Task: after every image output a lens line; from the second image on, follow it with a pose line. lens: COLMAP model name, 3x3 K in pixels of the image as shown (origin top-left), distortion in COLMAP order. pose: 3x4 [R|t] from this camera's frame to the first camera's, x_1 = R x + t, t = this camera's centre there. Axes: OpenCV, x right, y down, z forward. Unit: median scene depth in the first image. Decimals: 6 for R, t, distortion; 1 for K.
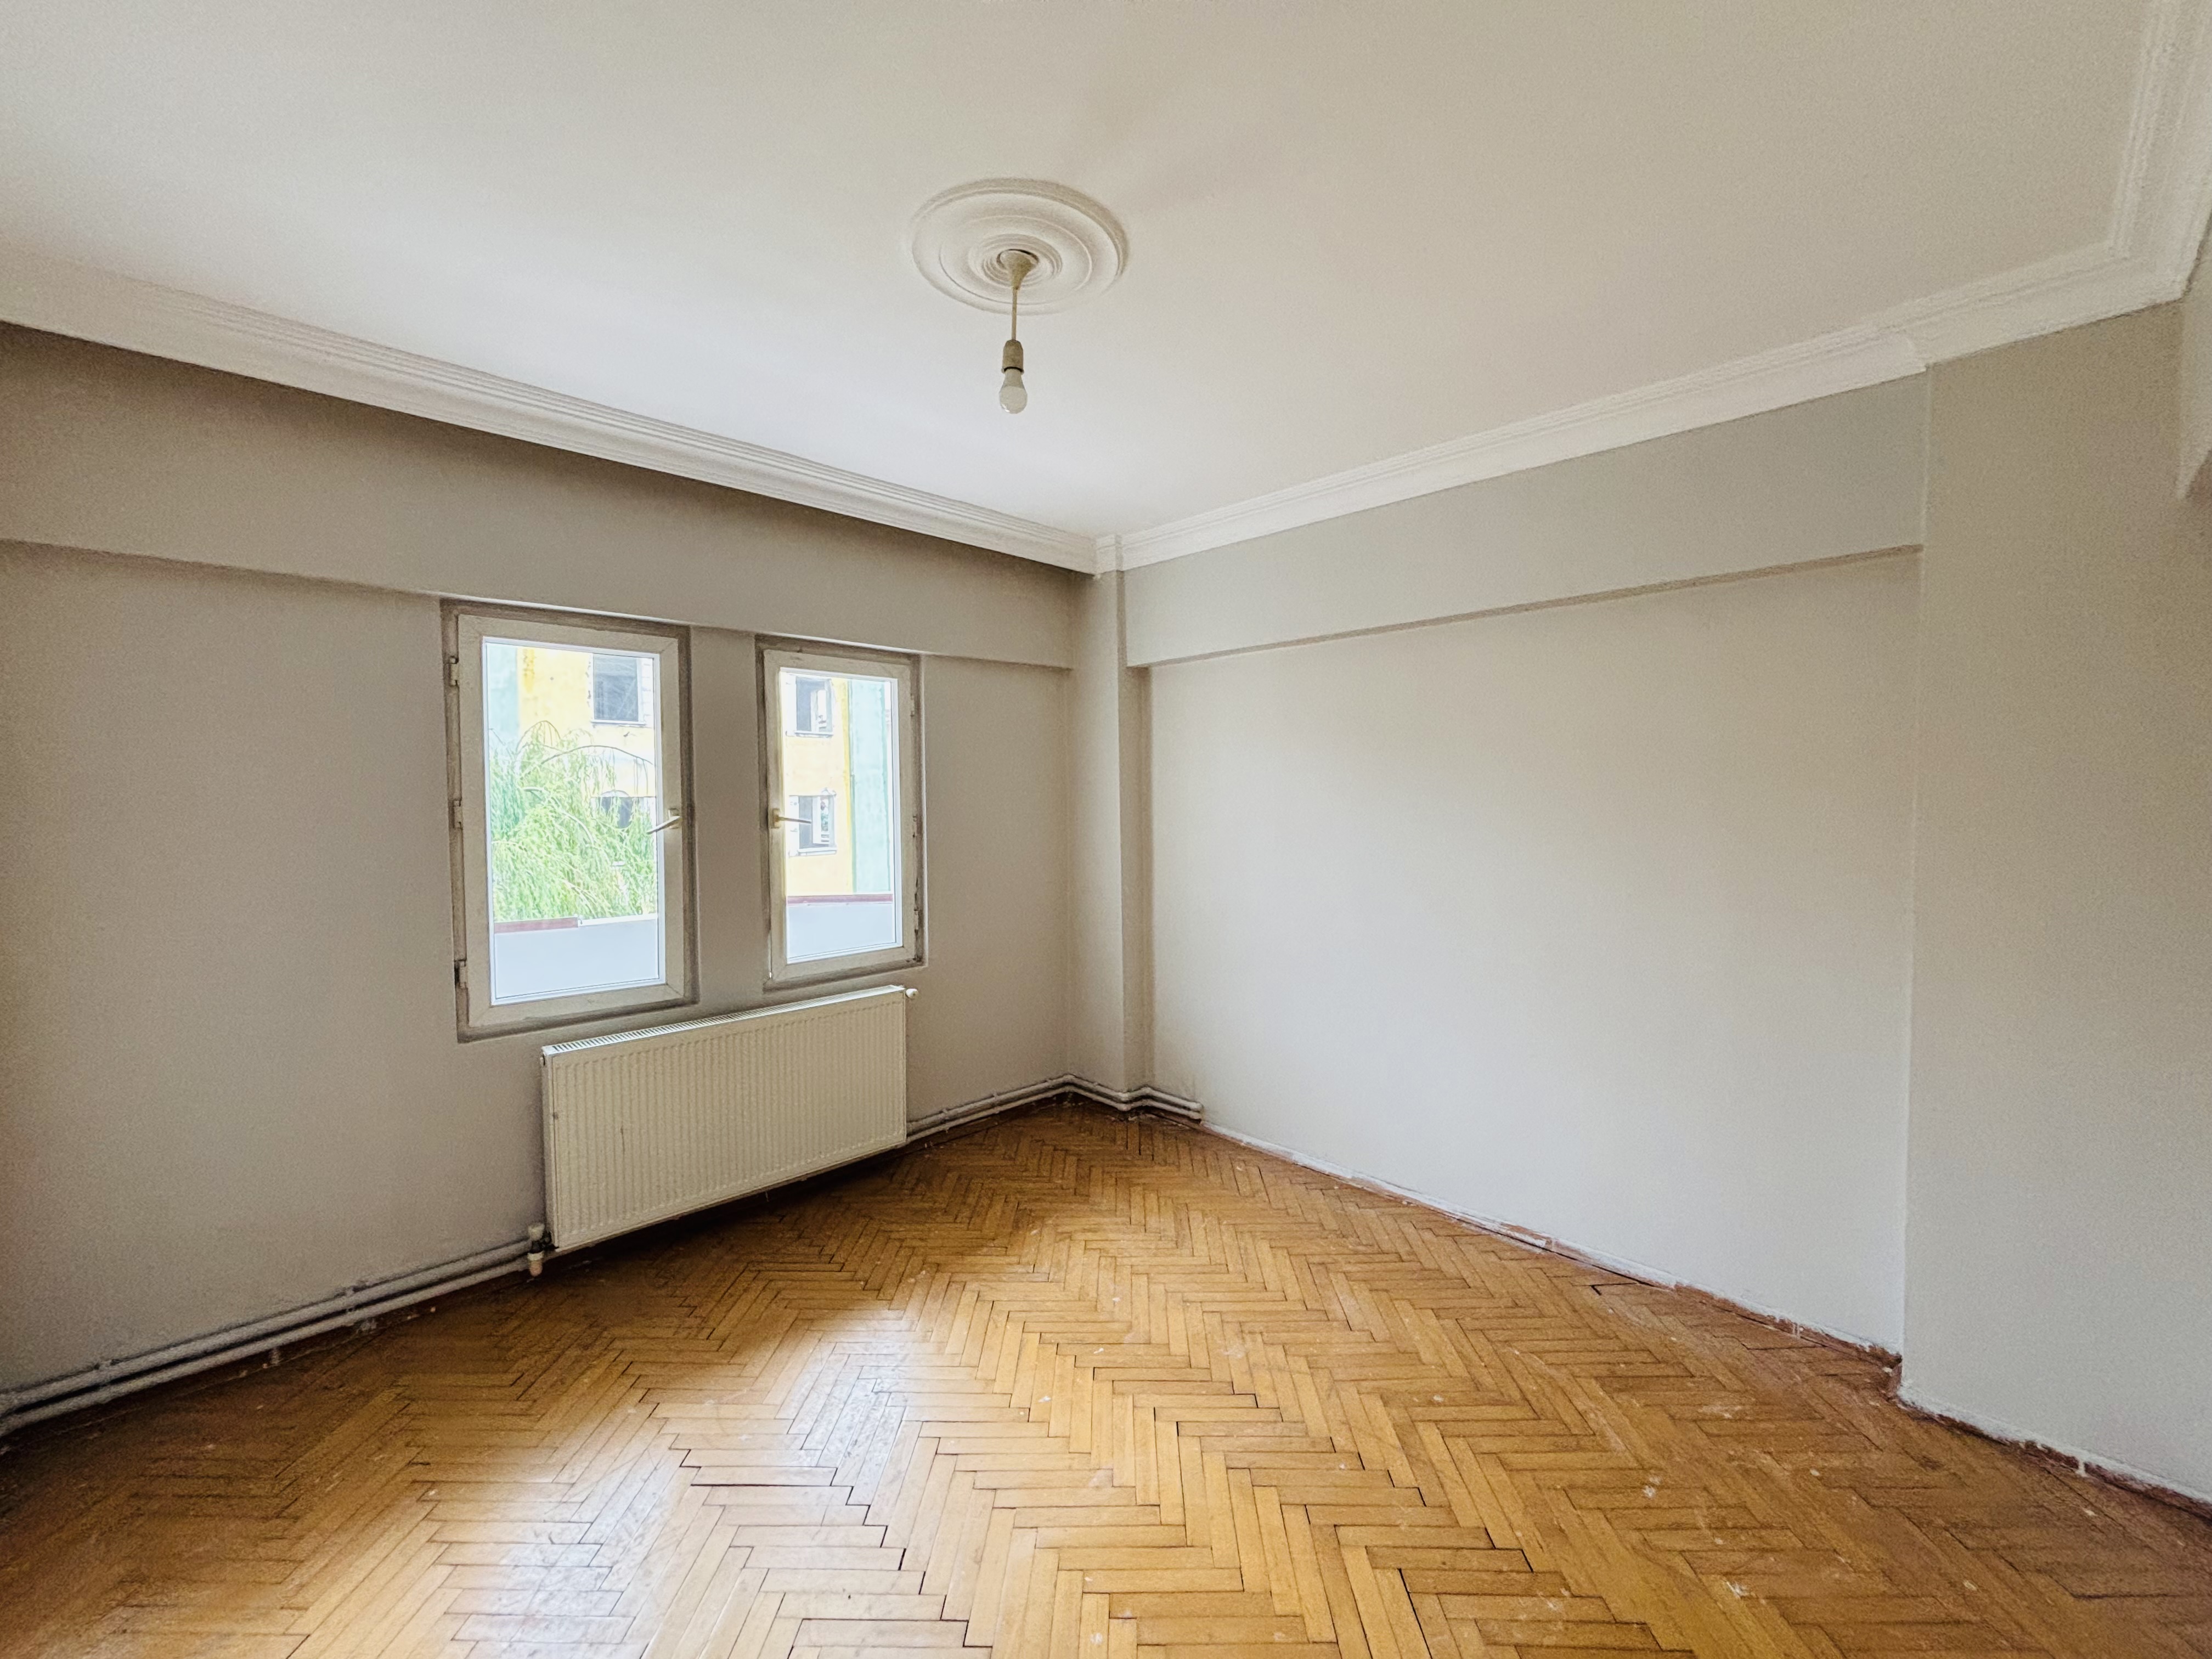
lens RADIAL K [[897.5, 0, 1099.5], [0, 897.5, 827.5], [0, 0, 1]] dist [0.013066, -0.002614]
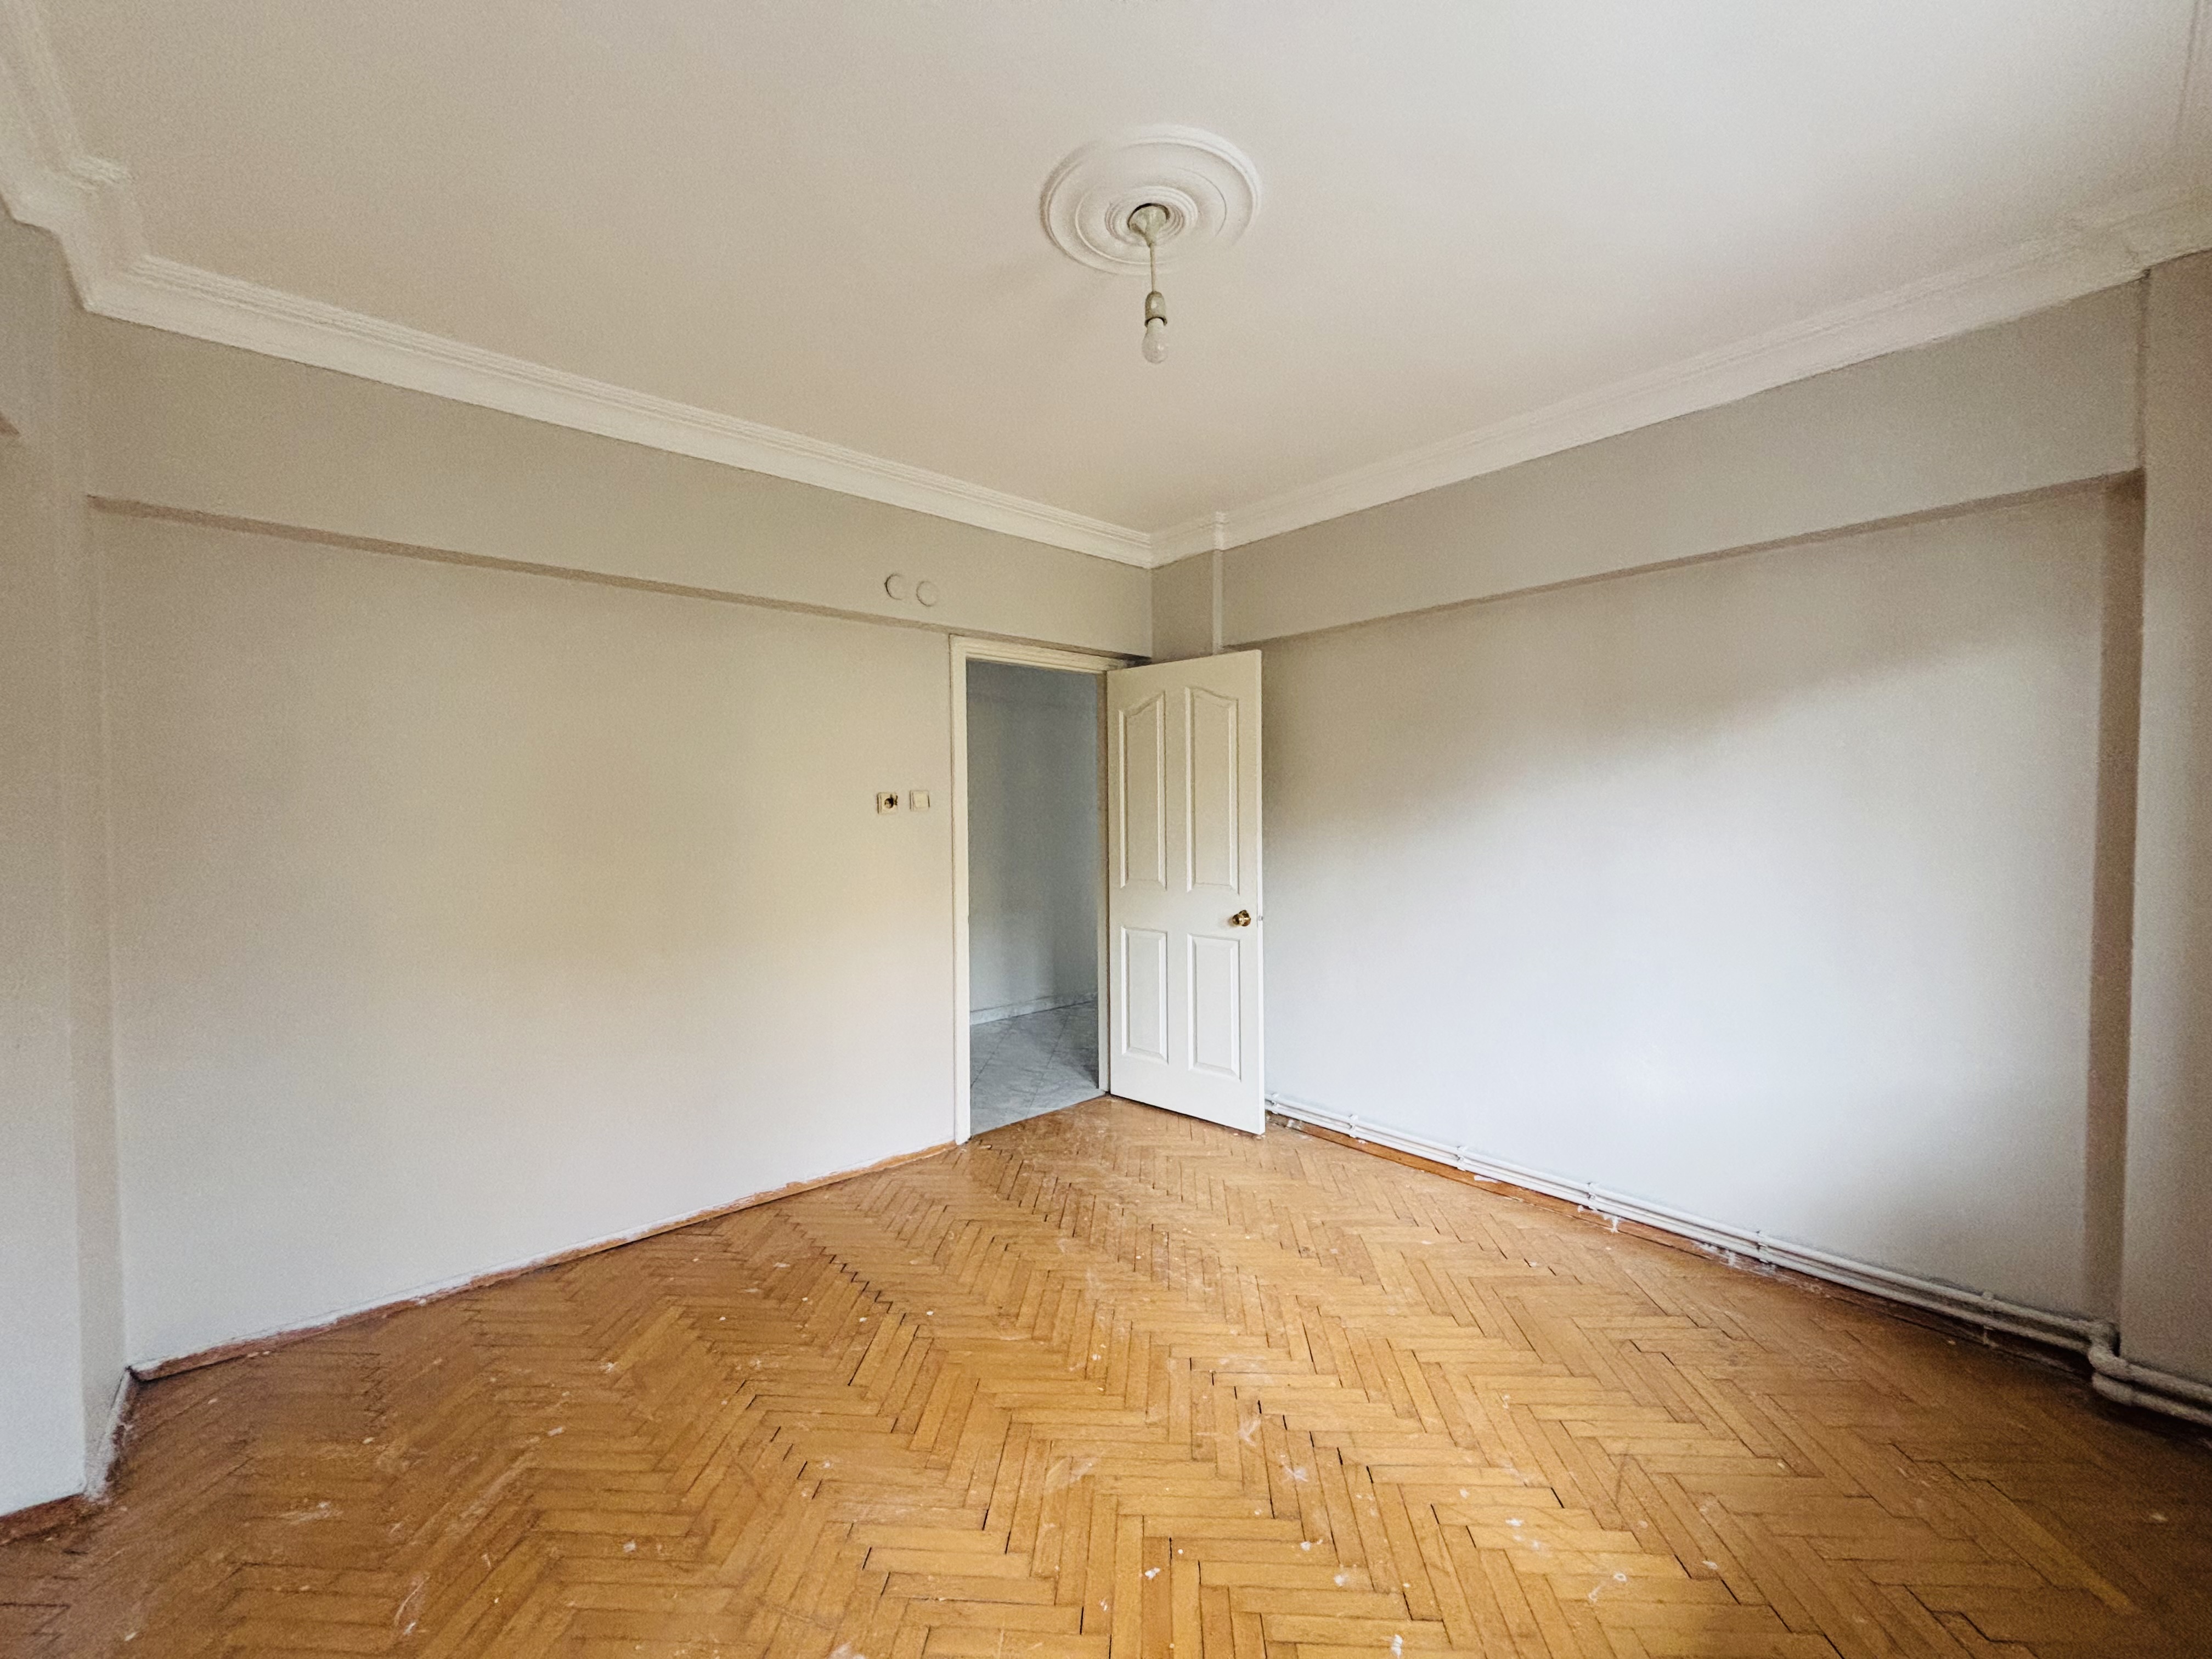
lens RADIAL K [[882.9, 0, 1106.0], [0, 882.9, 829.5], [0, 0, 1]] dist [0.011616, -0.000075]
pose [[-0.999514, 0.015350, 0.027117, -0.036324], [0.016685, 0.998625, 0.049699, 0.001984], [-0.026317, 0.050127, -0.998396, 1.189688]]
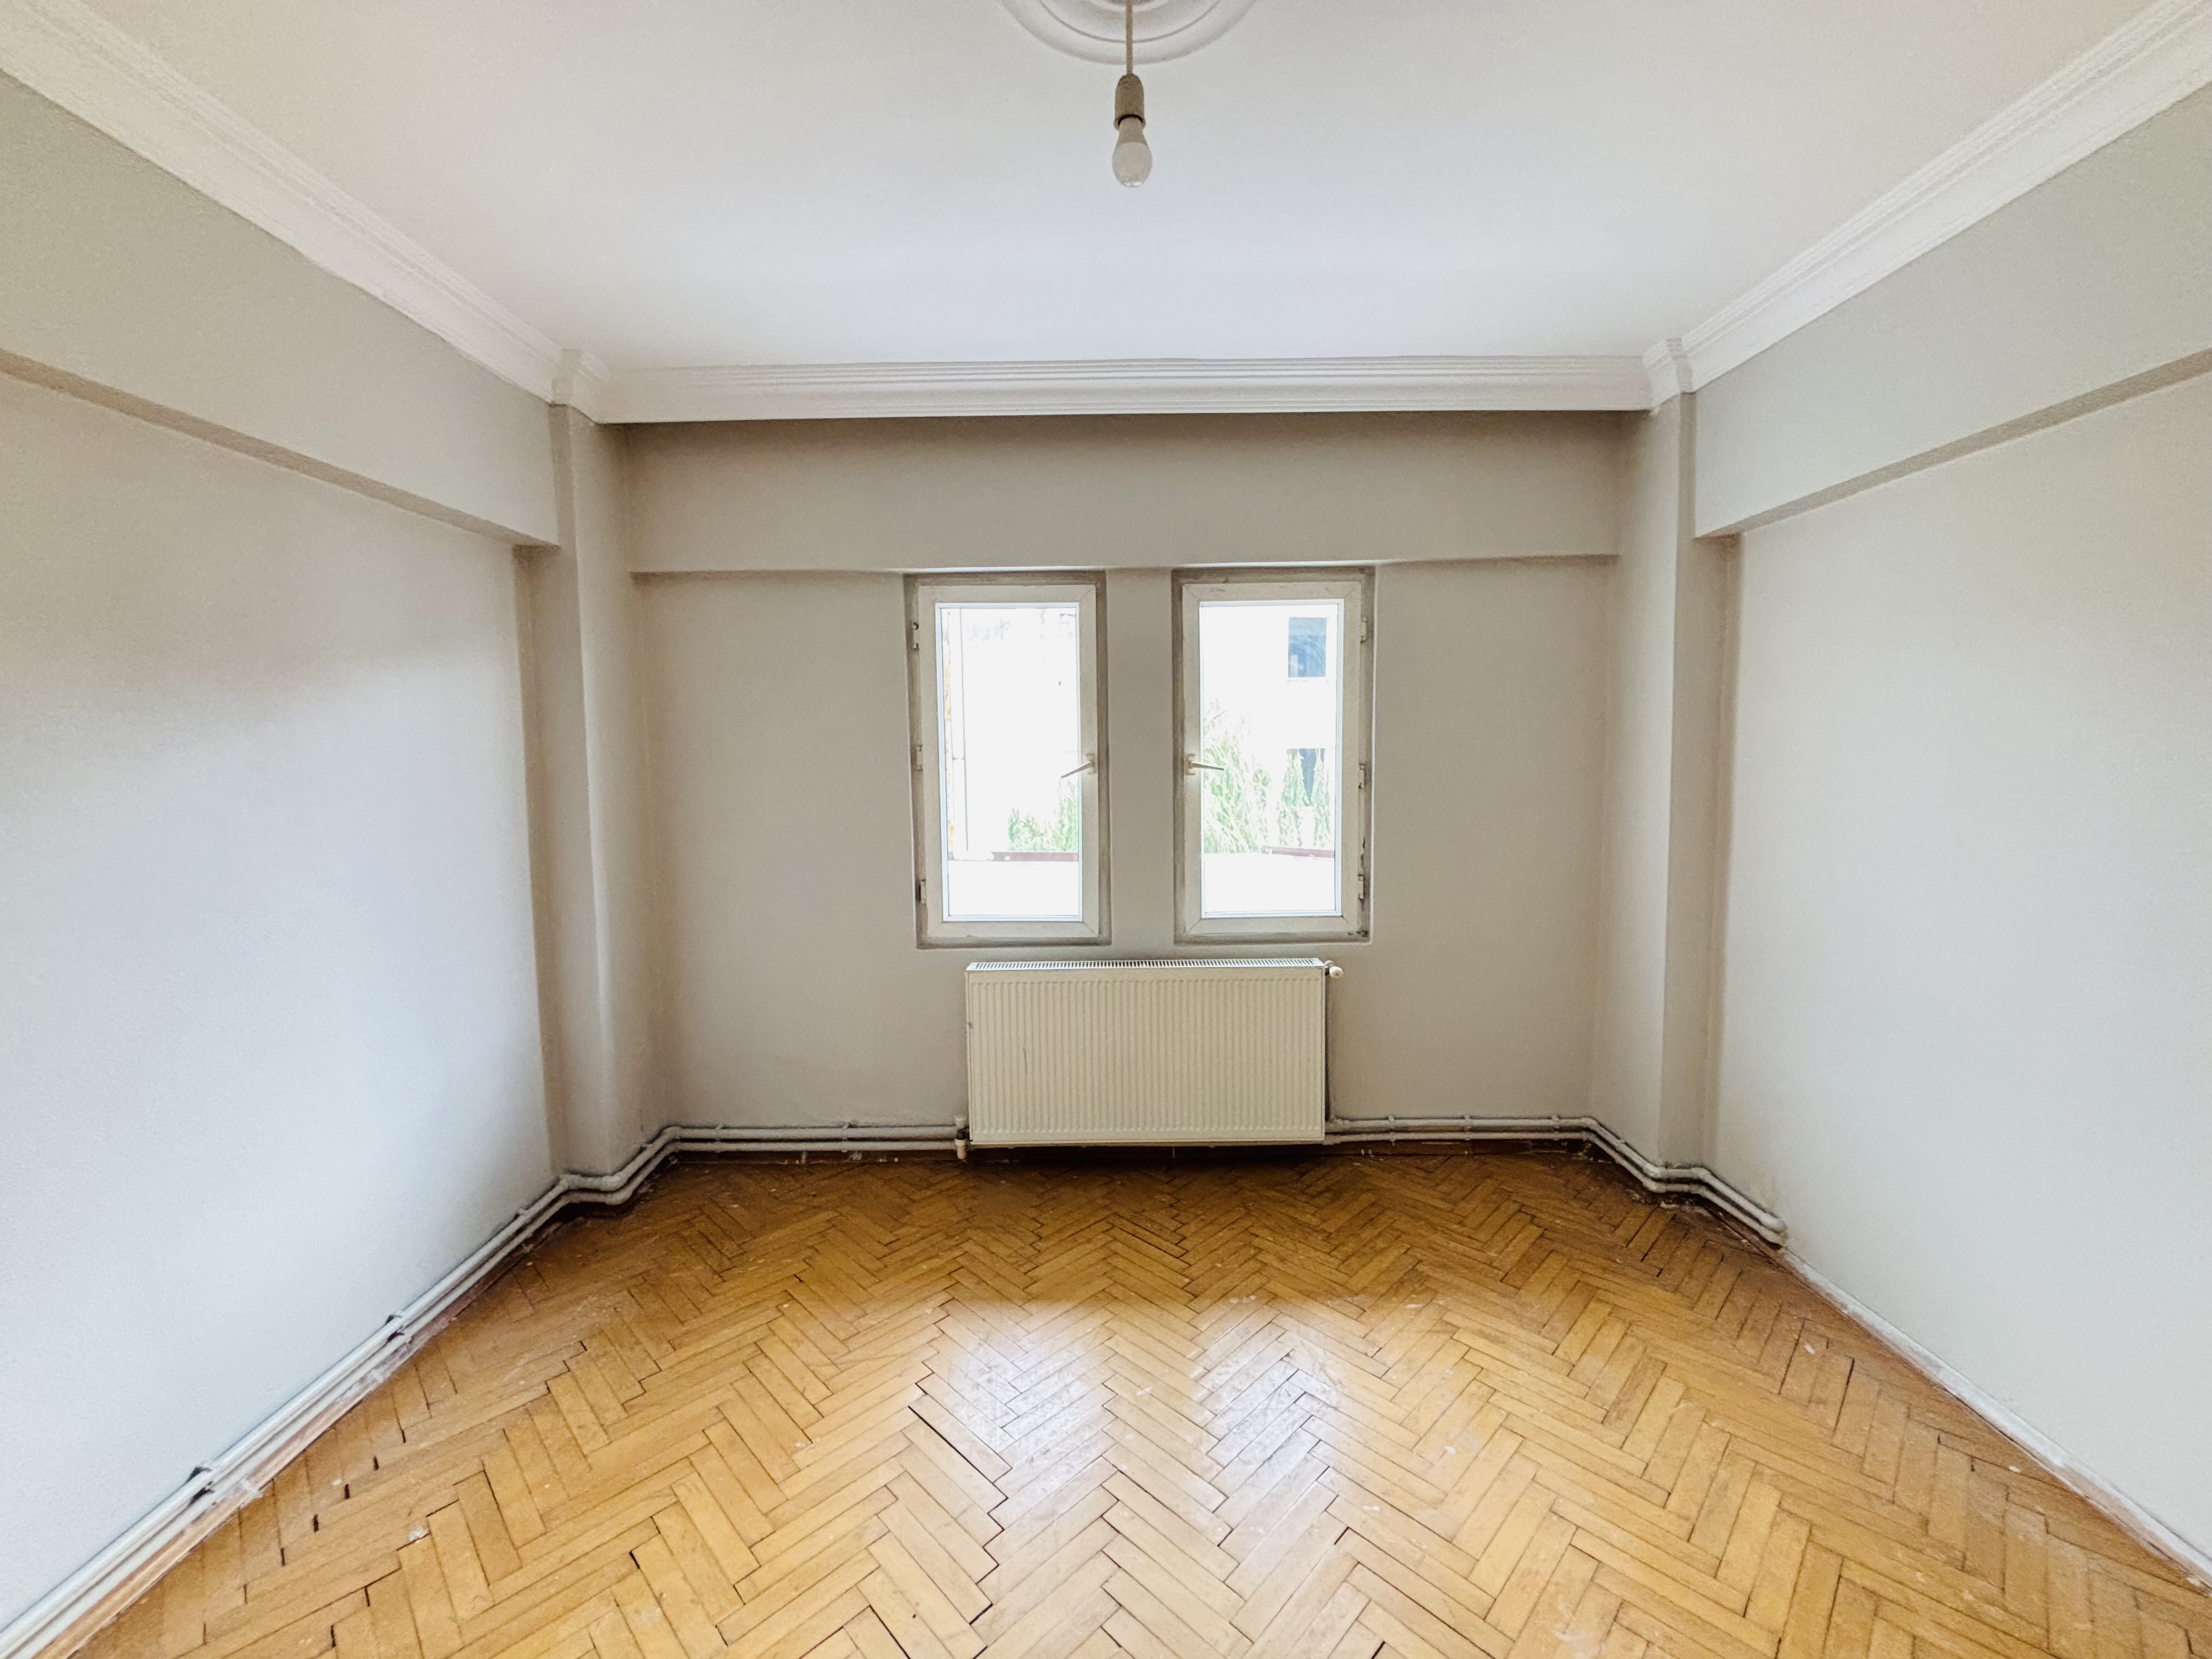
lens RADIAL K [[897.5, 0, 1099.5], [0, 897.5, 827.5], [0, 0, 1]] dist [0.013066, -0.002614]
pose [[0.719869, 0.055473, -0.691890, 0.237520], [-0.017740, 0.997946, 0.061554, -0.000328], [0.693883, -0.032036, 0.719374, 0.267548]]
